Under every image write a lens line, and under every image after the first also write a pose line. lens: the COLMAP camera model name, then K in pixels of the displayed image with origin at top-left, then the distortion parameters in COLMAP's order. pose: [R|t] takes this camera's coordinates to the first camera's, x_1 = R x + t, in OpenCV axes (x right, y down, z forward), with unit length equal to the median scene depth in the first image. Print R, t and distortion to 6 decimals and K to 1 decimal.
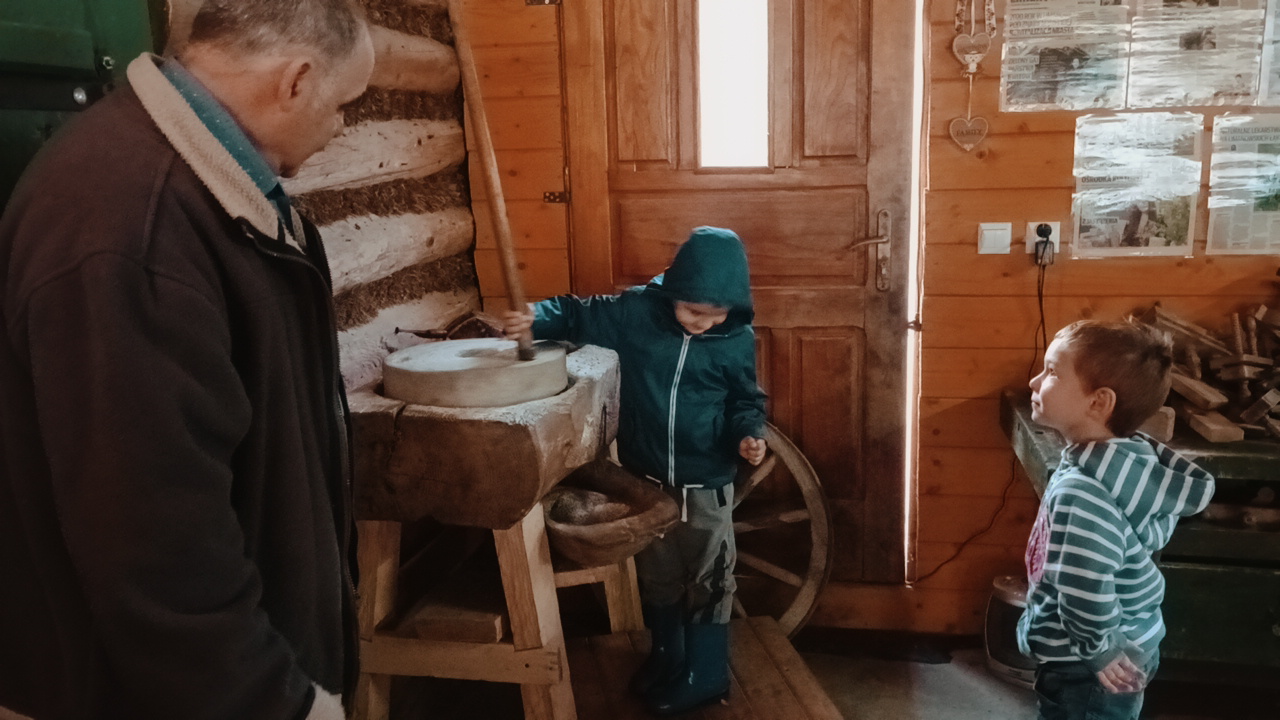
lens RADIAL K [[1019.8, 0, 644.9], [0, 1019.8, 360.8], [0, 0, 1]] dist [0.070927, -0.143296]
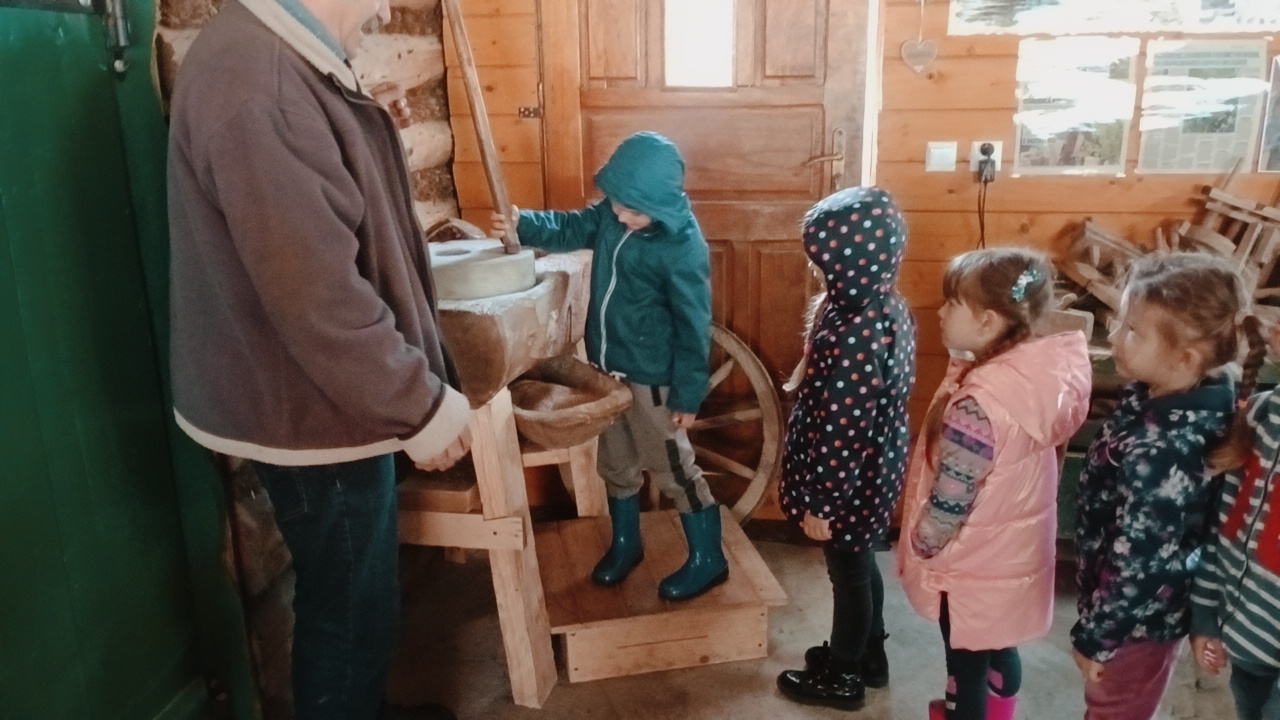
lens RADIAL K [[1016.5, 0, 645.3], [0, 1016.5, 361.8], [0, 0, 1]] dist [0.073315, -0.144702]
pose [[0.999900, 0.011967, 0.007576, 0.029021], [-0.012433, 0.997820, 0.064810, 0.028909], [-0.006784, -0.064898, 0.997869, -0.072720]]
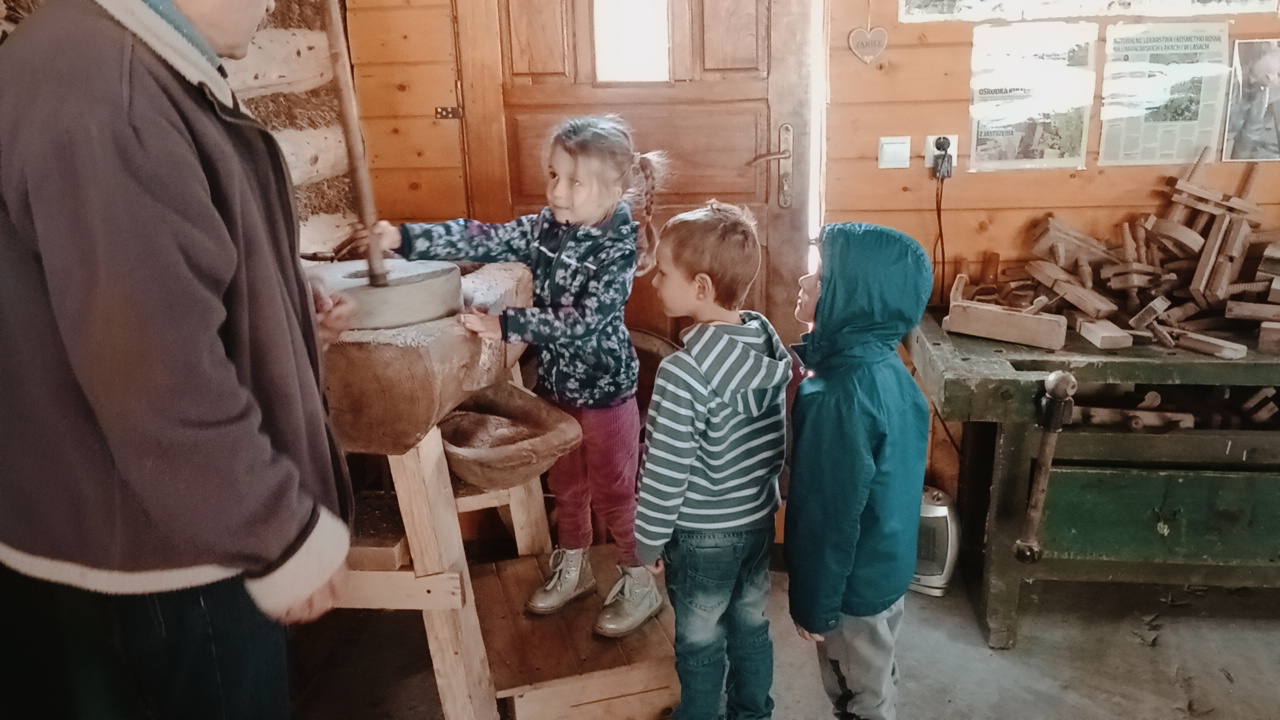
lens RADIAL K [[1019.8, 0, 644.9], [0, 1019.8, 360.8], [0, 0, 1]] dist [0.070927, -0.143296]
pose [[0.996260, -0.025386, 0.082597, 0.011872], [0.019922, 0.997600, 0.066314, 0.012176], [-0.084082, -0.064420, 0.994374, 0.016890]]
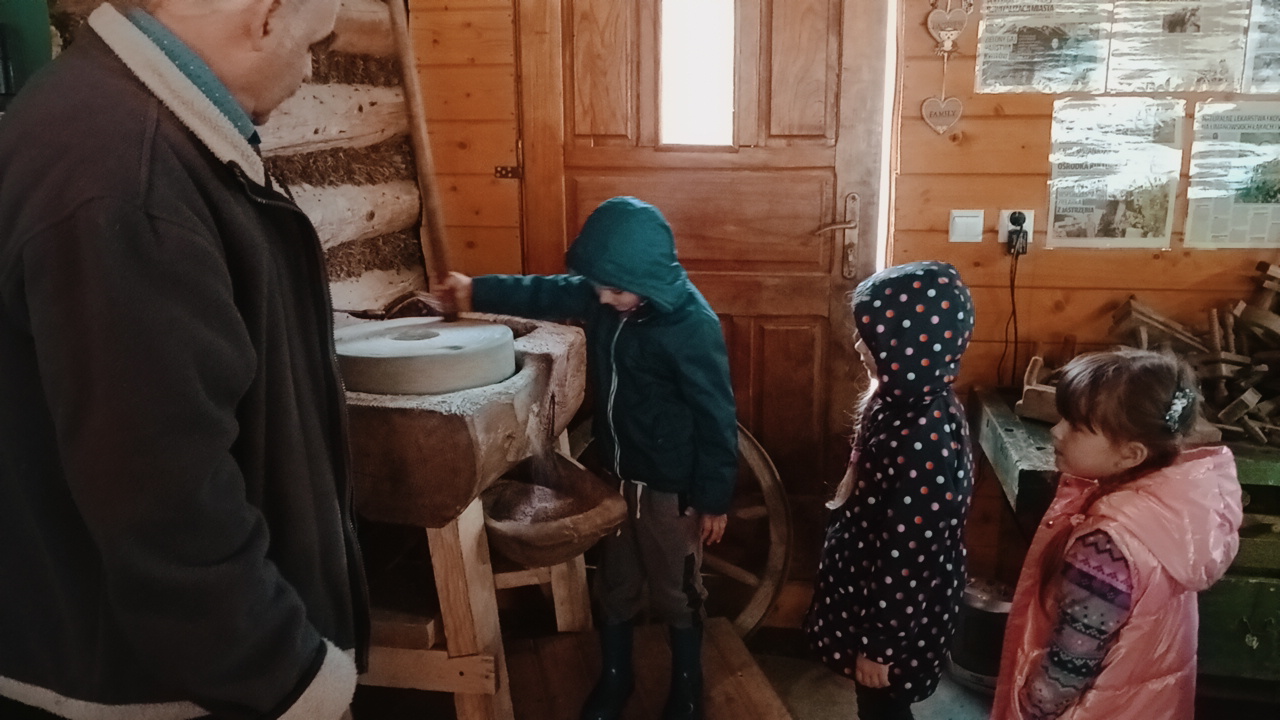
lens RADIAL K [[1016.5, 0, 645.3], [0, 1016.5, 361.8], [0, 0, 1]] dist [0.073315, -0.144702]
pose [[0.999239, 0.017222, 0.035010, 0.010754], [-0.017711, 0.999749, 0.013717, -0.000370], [-0.034765, -0.014326, 0.999293, 0.056999]]
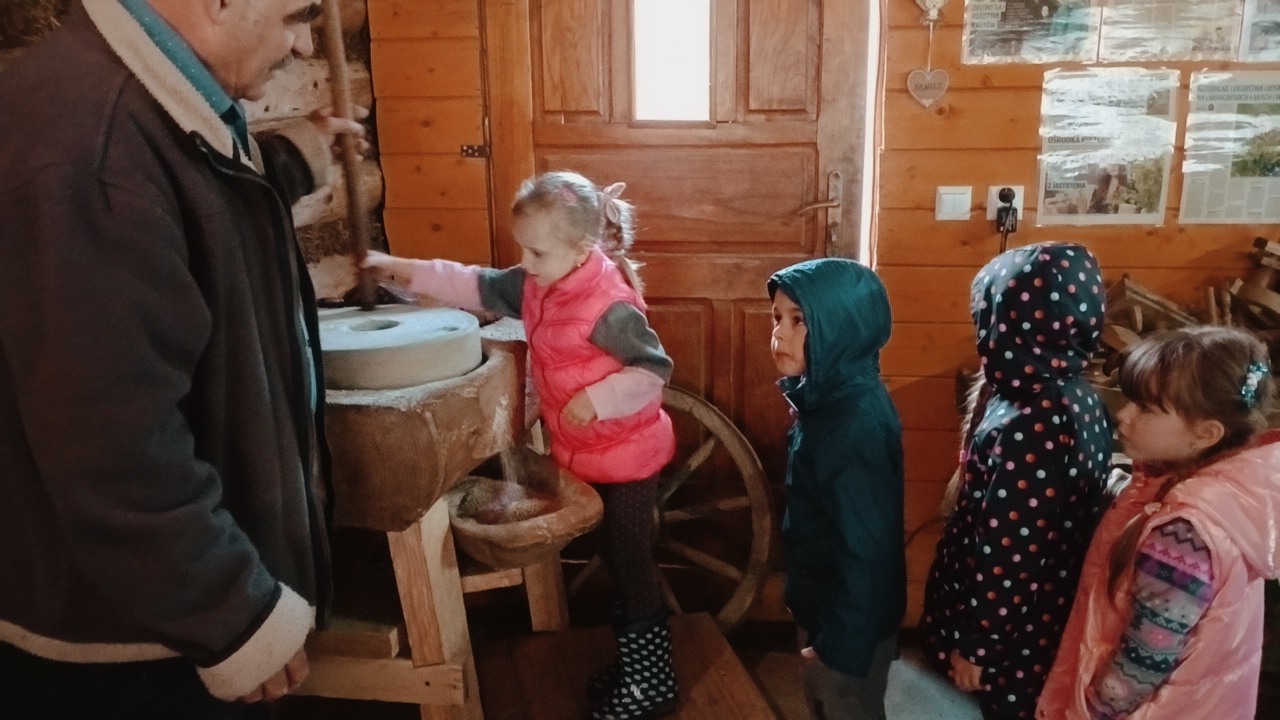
lens RADIAL K [[1019.8, 0, 644.9], [0, 1019.8, 360.8], [0, 0, 1]] dist [0.070927, -0.143296]
pose [[0.998639, 0.004544, 0.051959, 0.018217], [-0.006157, 0.999503, 0.030924, -0.005260], [-0.051793, -0.031202, 0.998170, 0.095938]]
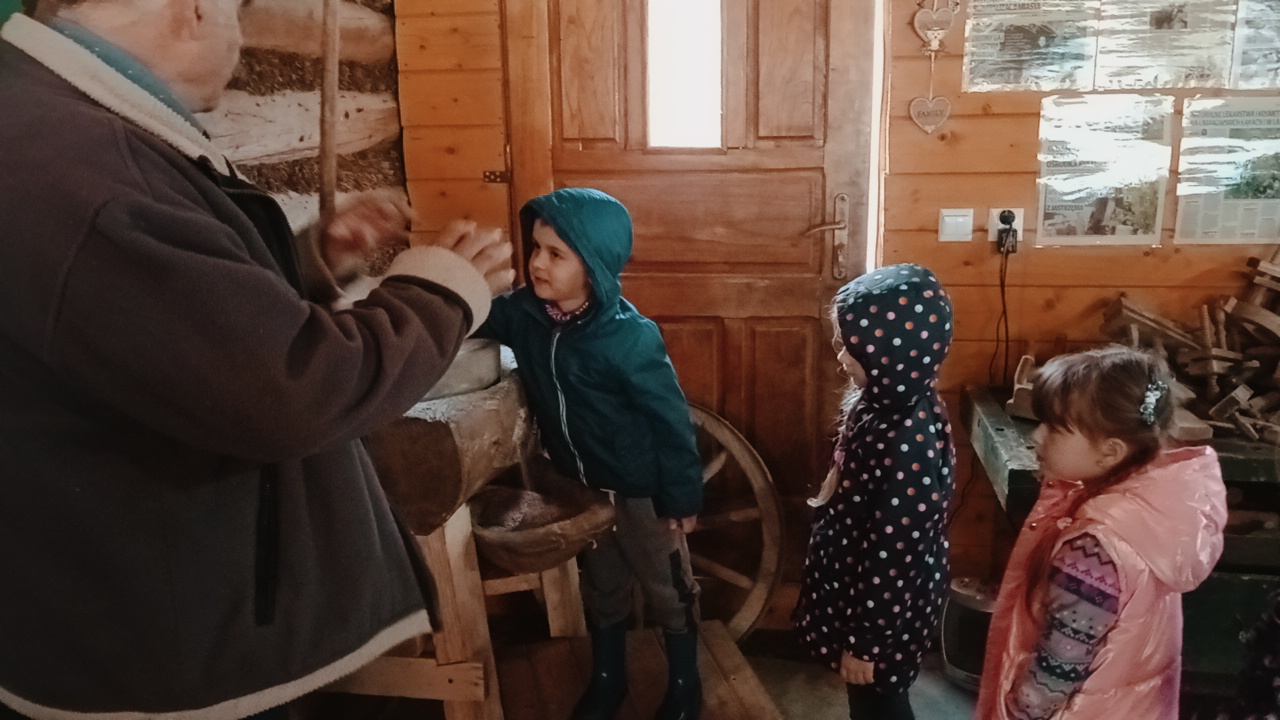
lens RADIAL K [[1016.5, 0, 645.3], [0, 1016.5, 361.8], [0, 0, 1]] dist [0.073315, -0.144702]
pose [[0.999447, 0.005359, 0.032810, 0.022057], [-0.005762, 0.999909, 0.012200, -0.002272], [-0.032741, -0.012382, 0.999387, 0.058575]]
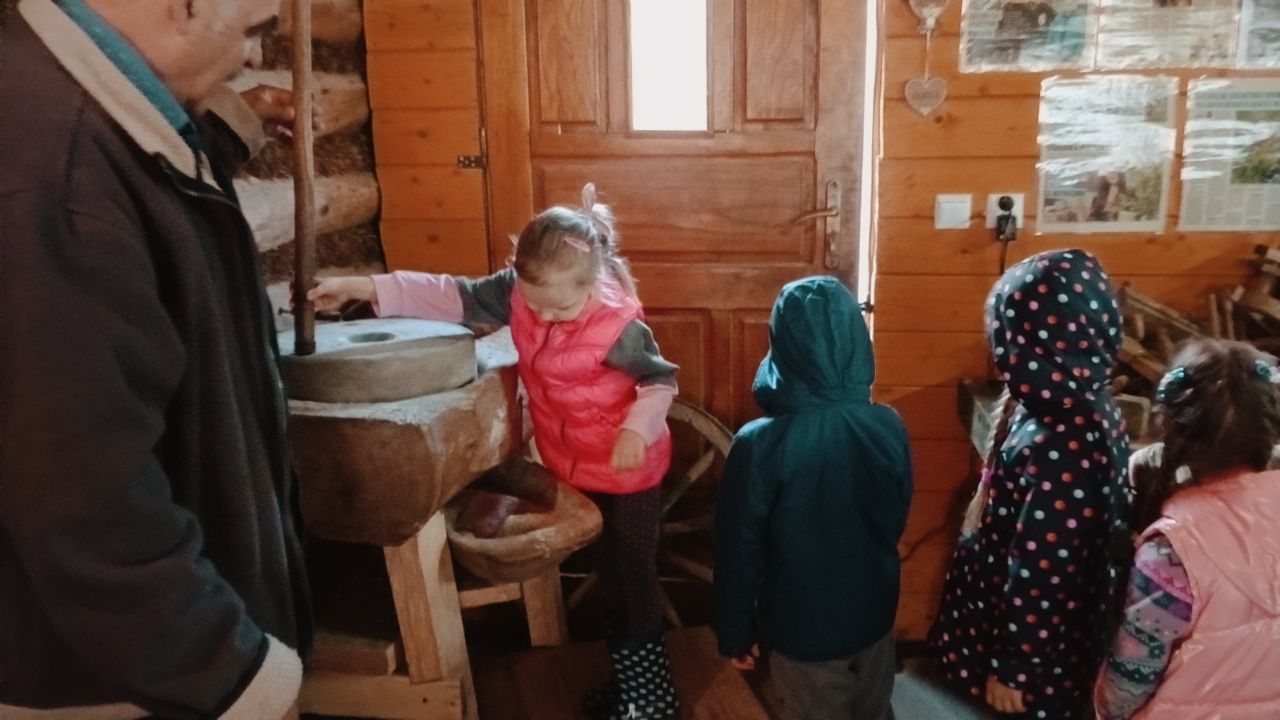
lens RADIAL K [[1026.1, 0, 645.2], [0, 1026.1, 352.8], [0, 0, 1]] dist [0.068759, -0.149424]
pose [[0.998522, -0.000085, 0.054345, 0.017642], [-0.000616, 0.999917, 0.012884, -0.005450], [-0.054342, -0.012899, 0.998439, 0.098212]]
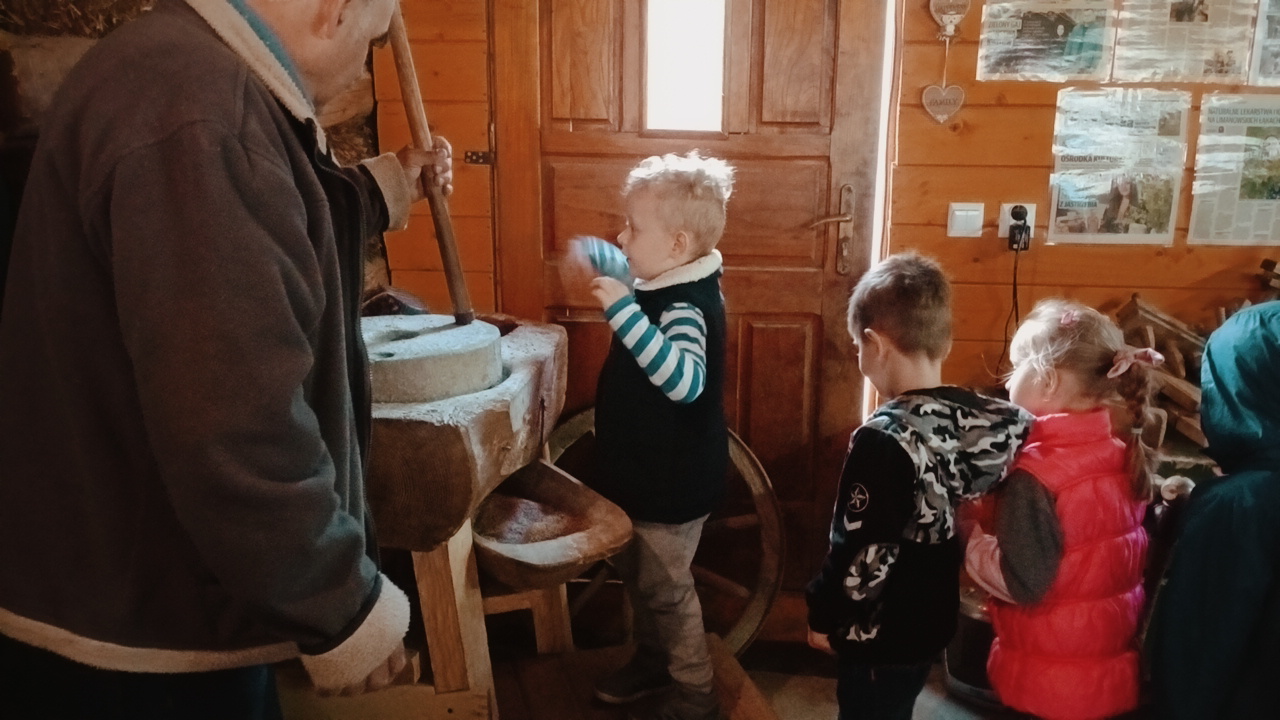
lens RADIAL K [[1019.8, 0, 644.9], [0, 1019.8, 360.8], [0, 0, 1]] dist [0.070927, -0.143296]
pose [[0.994552, 0.016512, 0.102930, -0.036842], [-0.018467, 0.999666, 0.018071, -0.005068], [-0.102597, -0.019873, 0.994524, 0.120854]]
